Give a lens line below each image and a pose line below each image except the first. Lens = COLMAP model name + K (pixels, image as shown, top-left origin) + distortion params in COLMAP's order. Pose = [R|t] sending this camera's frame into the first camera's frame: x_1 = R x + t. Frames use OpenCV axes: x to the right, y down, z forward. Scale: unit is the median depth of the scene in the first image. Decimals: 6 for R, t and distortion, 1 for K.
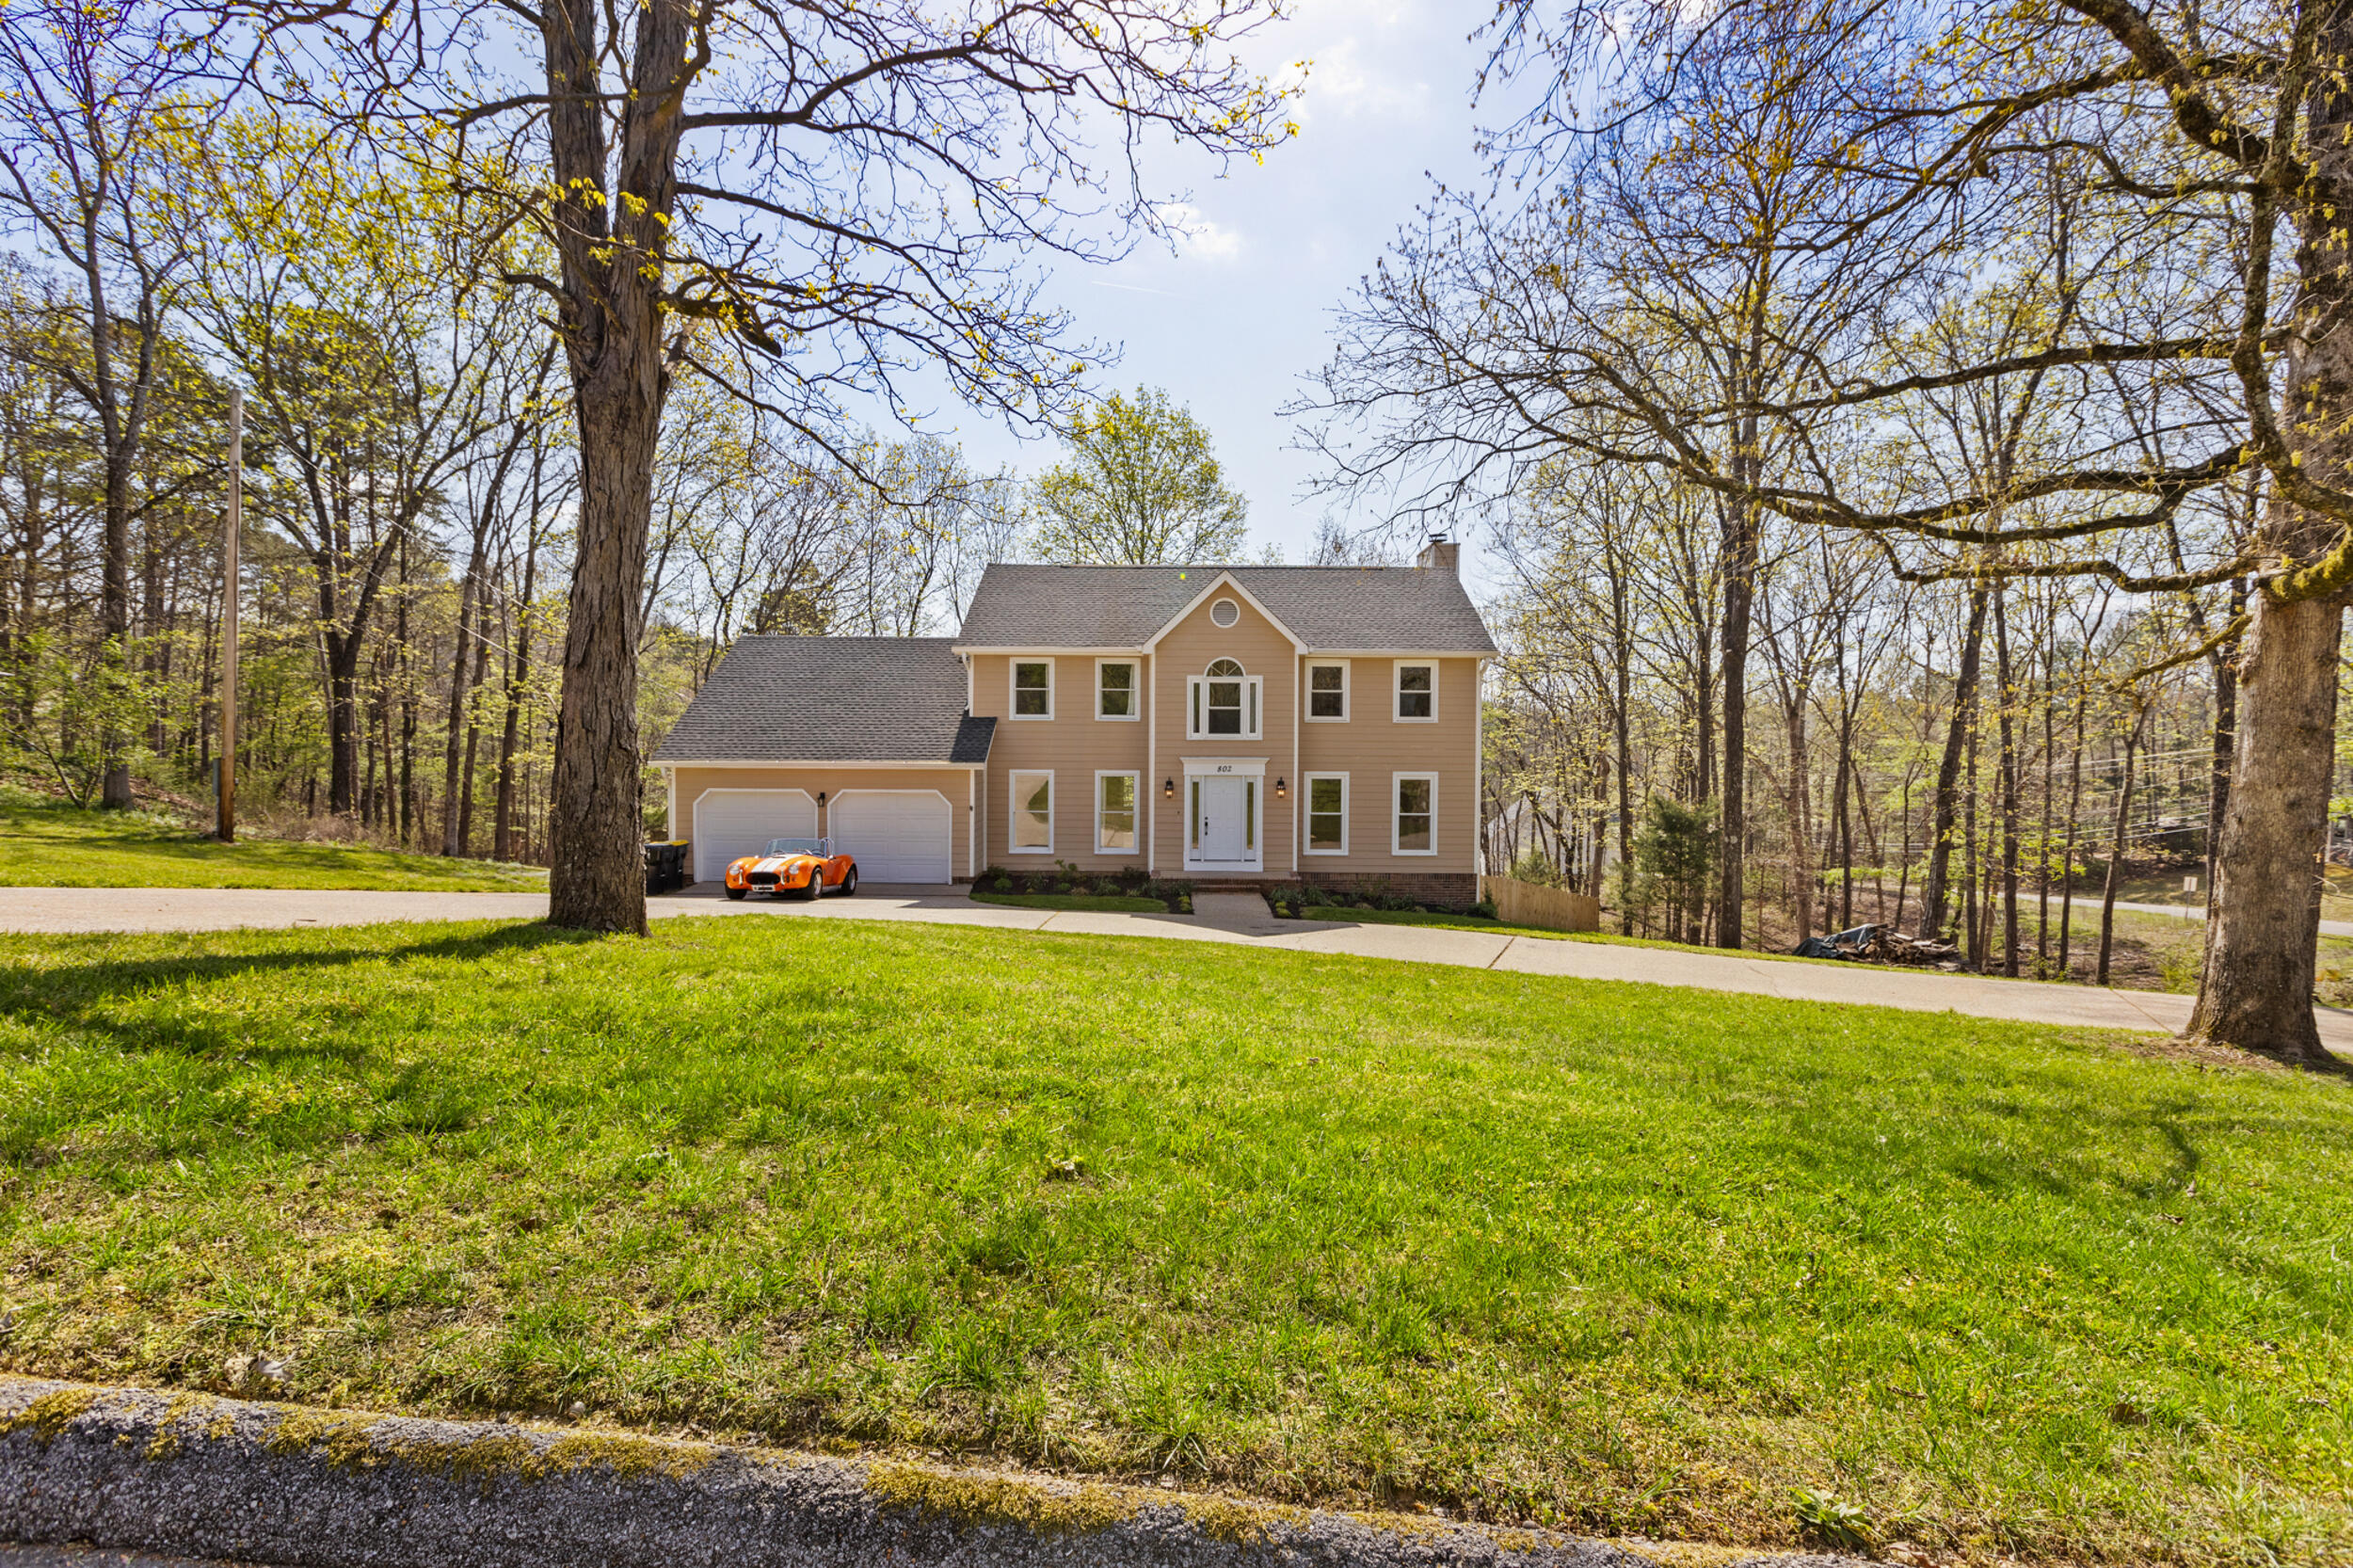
lens RADIAL K [[1066.5, 0, 1190.7], [0, 1066.5, 775.0], [0, 0, 1]] dist [-0.002174, 0.000425]
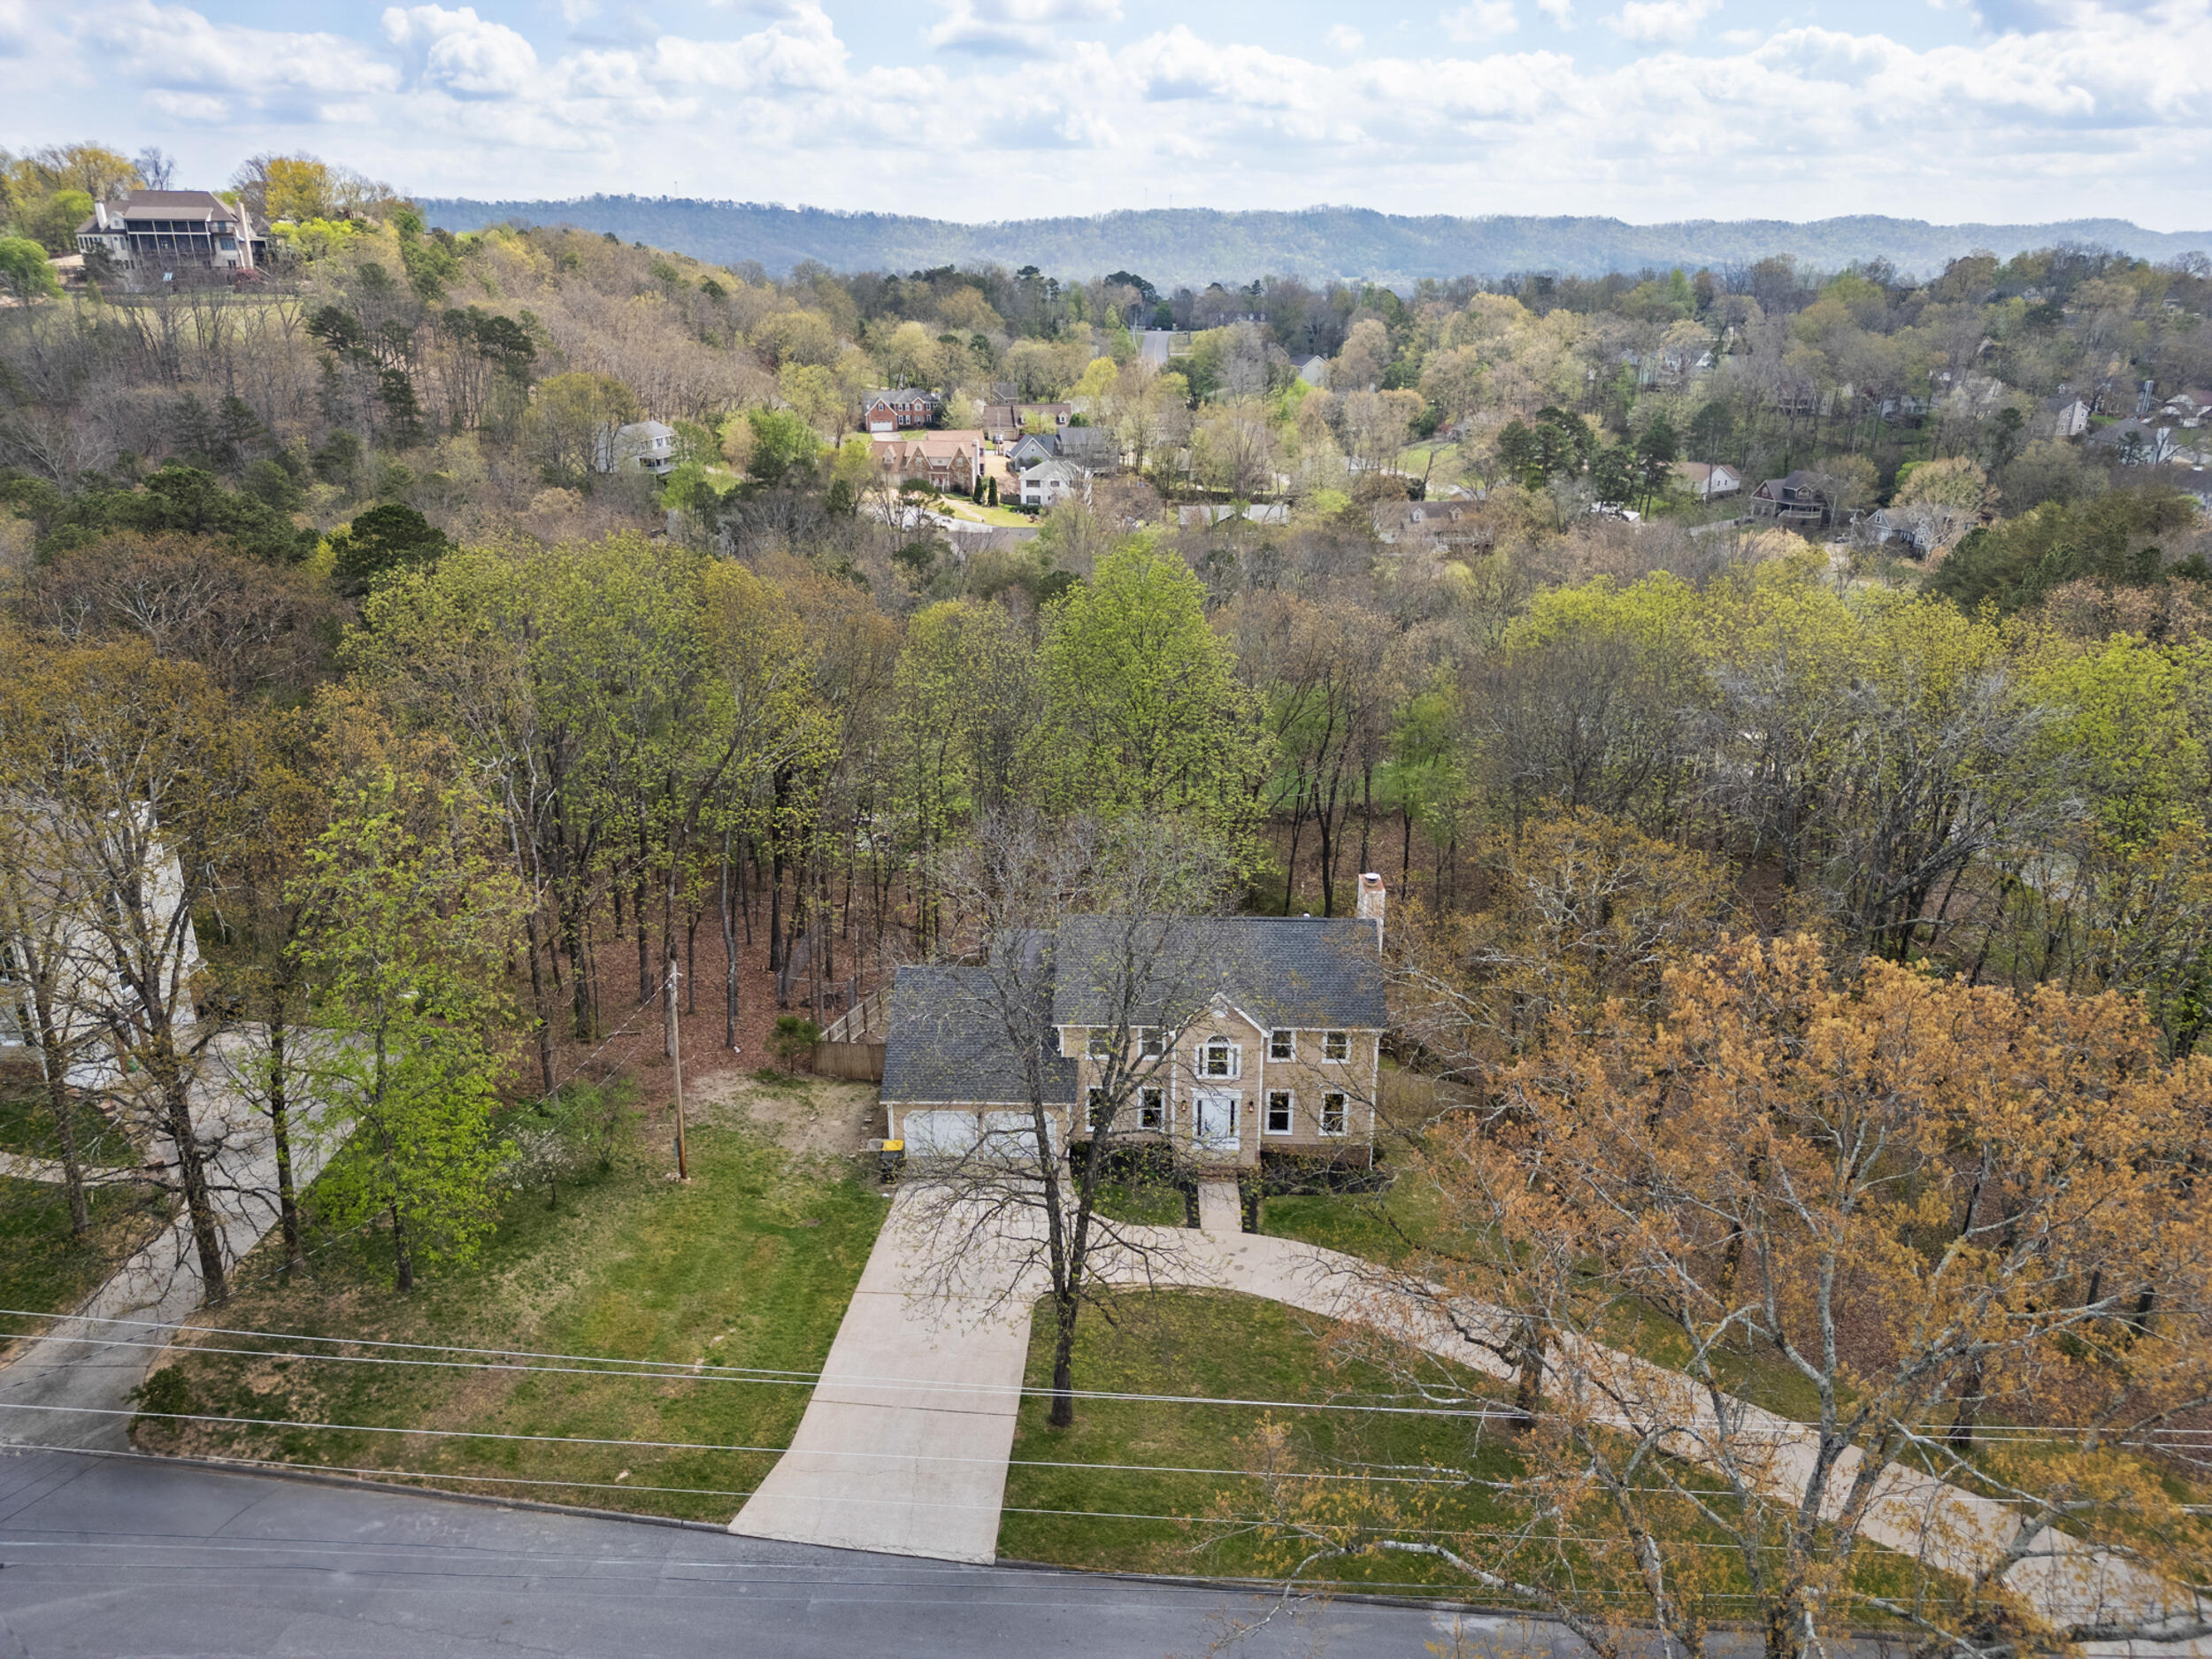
lens RADIAL K [[1547.2, 0, 1109.4], [0, 1547.2, 840.0], [0, 0, 1]] dist [0.028933, -0.006545]
pose [[0.999628, 0.001686, -0.027222, -0.070941], [0.007273, 0.945464, 0.325644, -1.161403], [0.026286, -0.325721, 0.945100, -1.148767]]
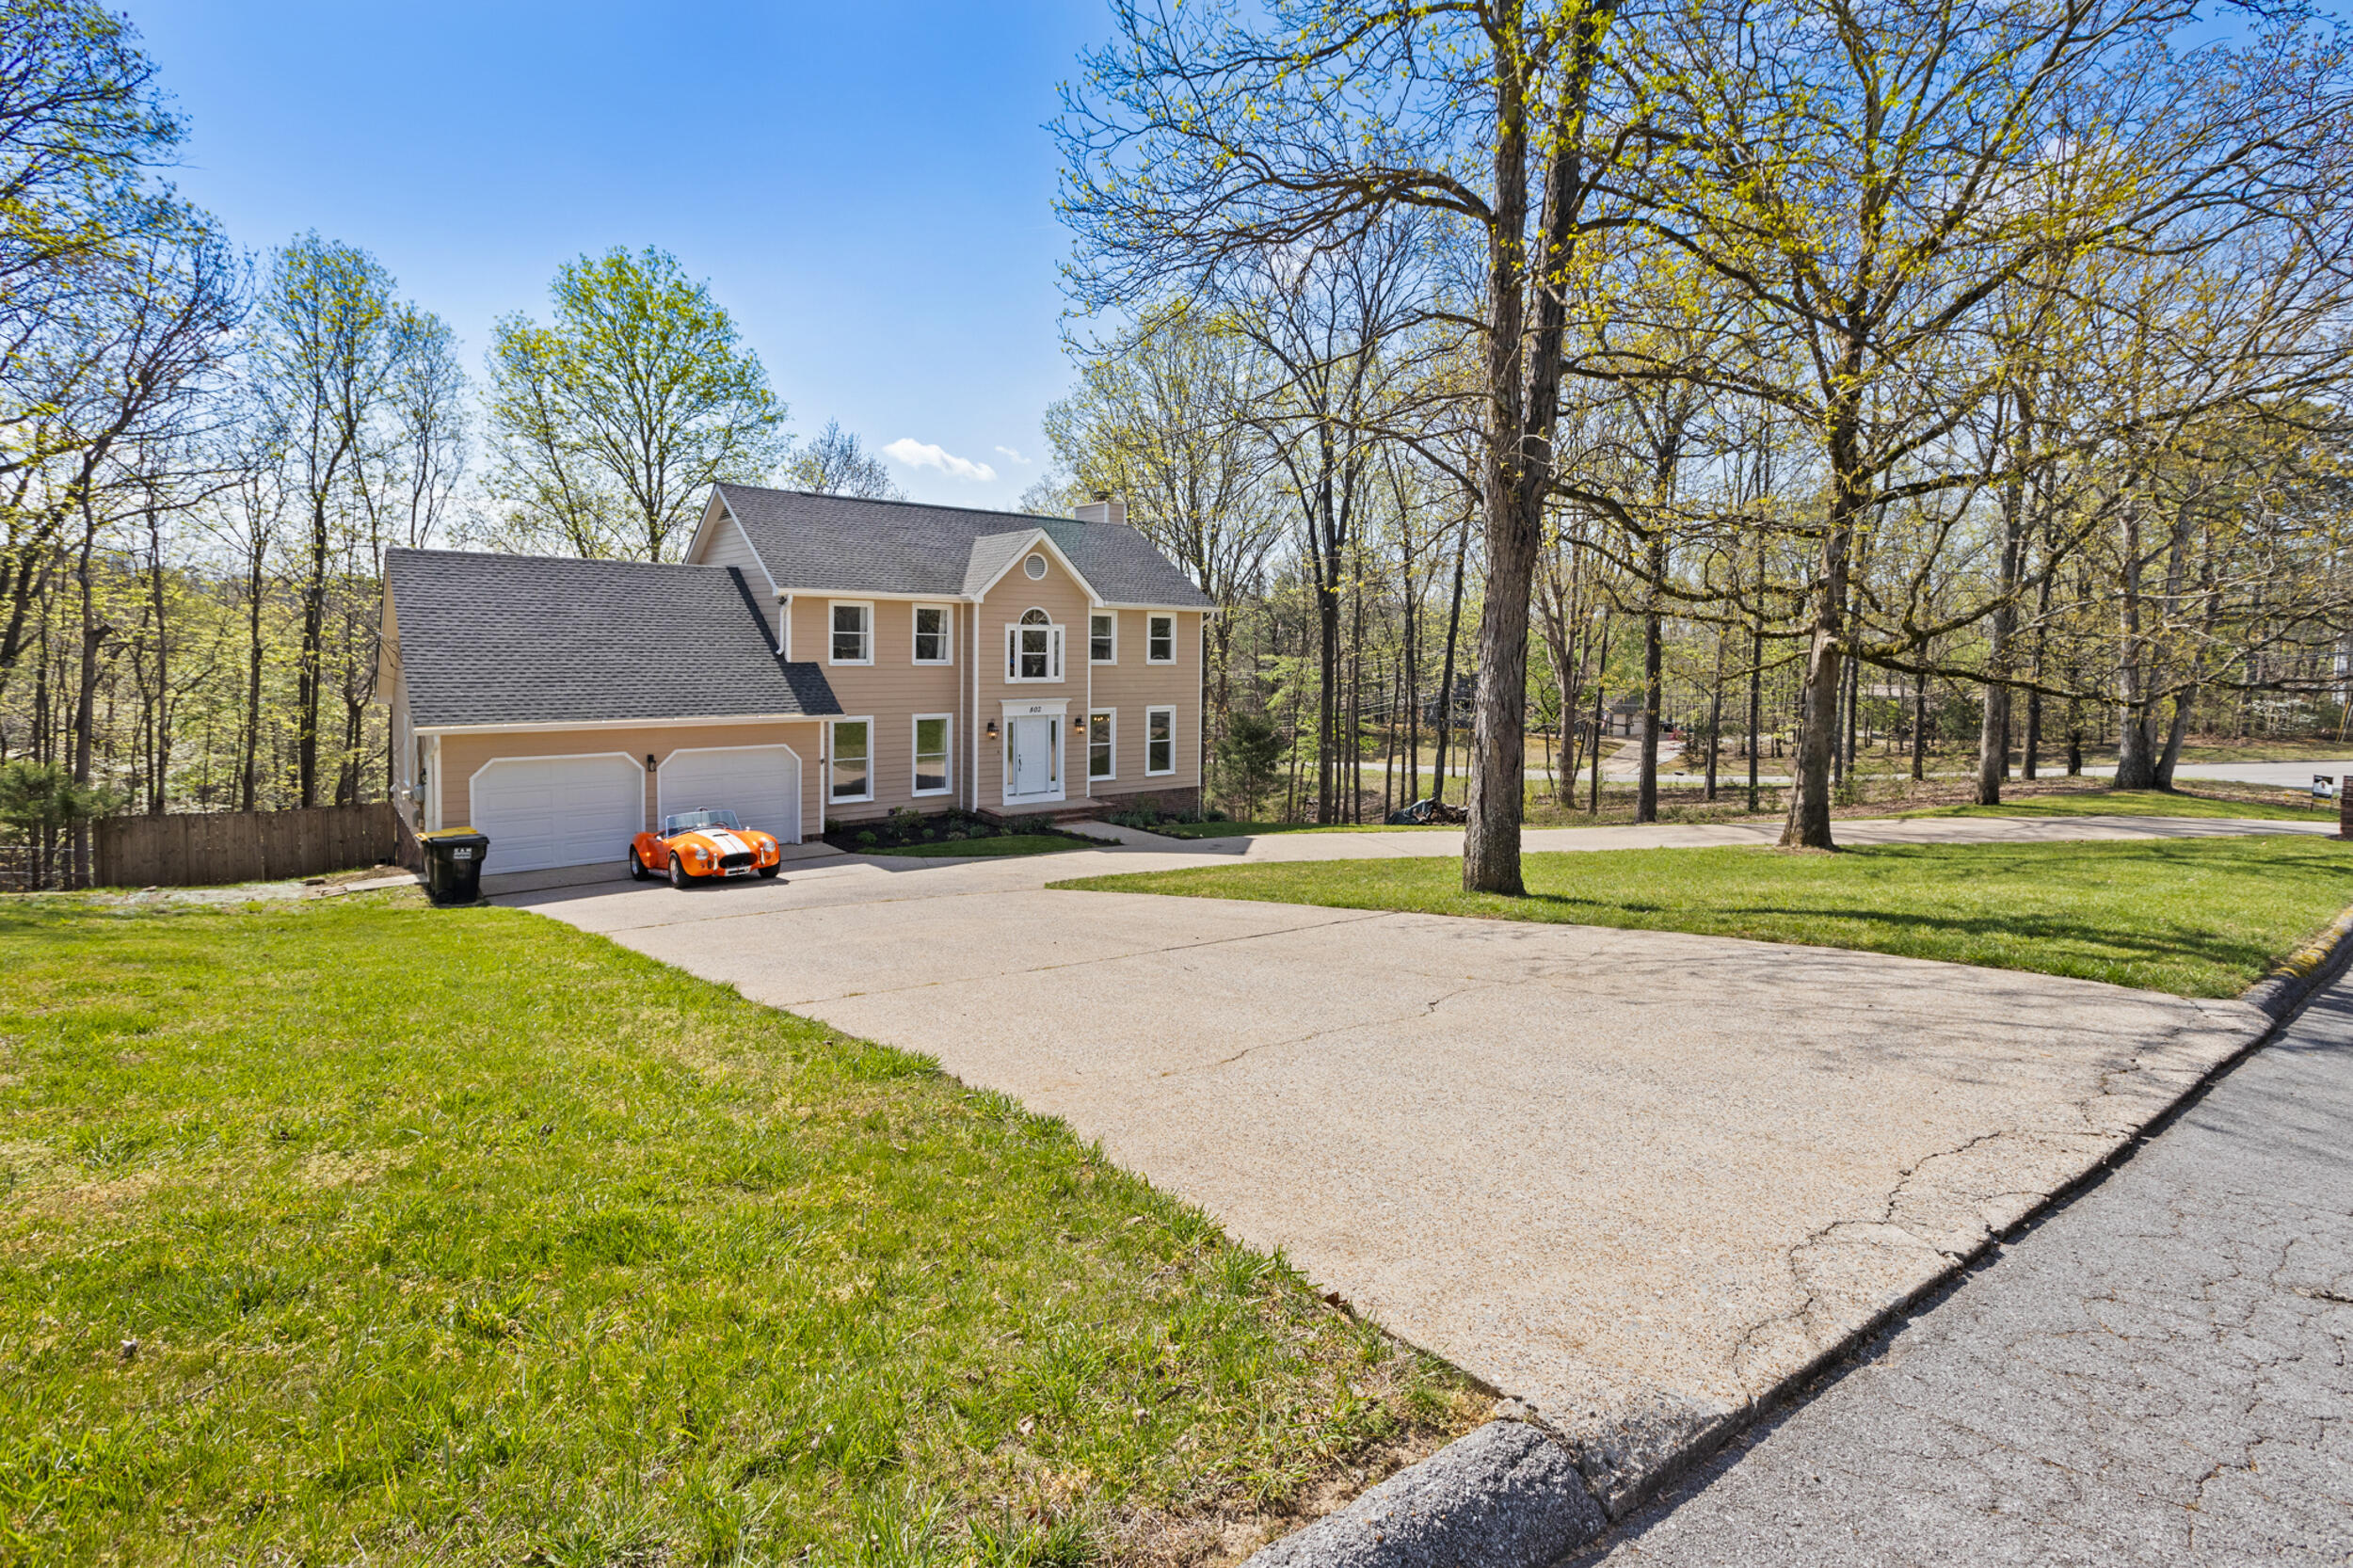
lens RADIAL K [[1066.5, 0, 1176.2], [0, 1066.5, 655.9], [0, 0, 1]] dist [-0.002174, 0.000425]
pose [[0.767321, -0.002638, 0.641258, -0.557911], [0.009271, 0.999933, -0.006980, -0.051507], [-0.641196, 0.011302, 0.767294, 0.065250]]
